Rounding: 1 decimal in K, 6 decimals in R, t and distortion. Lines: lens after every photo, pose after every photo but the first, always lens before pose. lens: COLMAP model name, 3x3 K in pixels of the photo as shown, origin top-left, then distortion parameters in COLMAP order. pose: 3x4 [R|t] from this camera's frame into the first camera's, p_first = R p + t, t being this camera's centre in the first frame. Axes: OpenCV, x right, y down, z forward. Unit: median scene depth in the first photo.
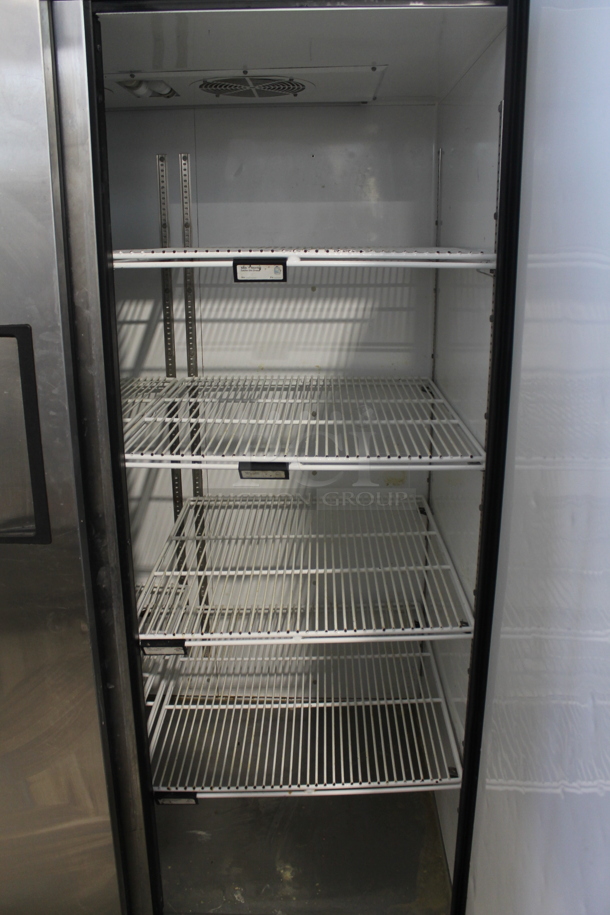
lens RADIAL K [[776.6, 0, 298.6], [0, 776.6, 454.9], [0, 0, 1]] dist [-0.170222, 0.147573]
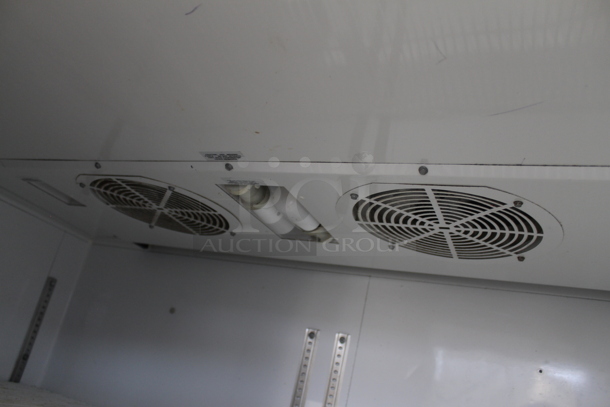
lens RADIAL K [[517.7, 0, 305.0], [0, 517.7, 203.5], [0, 0, 1]] dist [-0.170222, 0.147573]
pose [[0.915373, 0.071313, -0.396241, -0.002101], [-0.303474, 0.768962, -0.562674, -0.084140], [0.264568, 0.635305, 0.725528, 0.224663]]
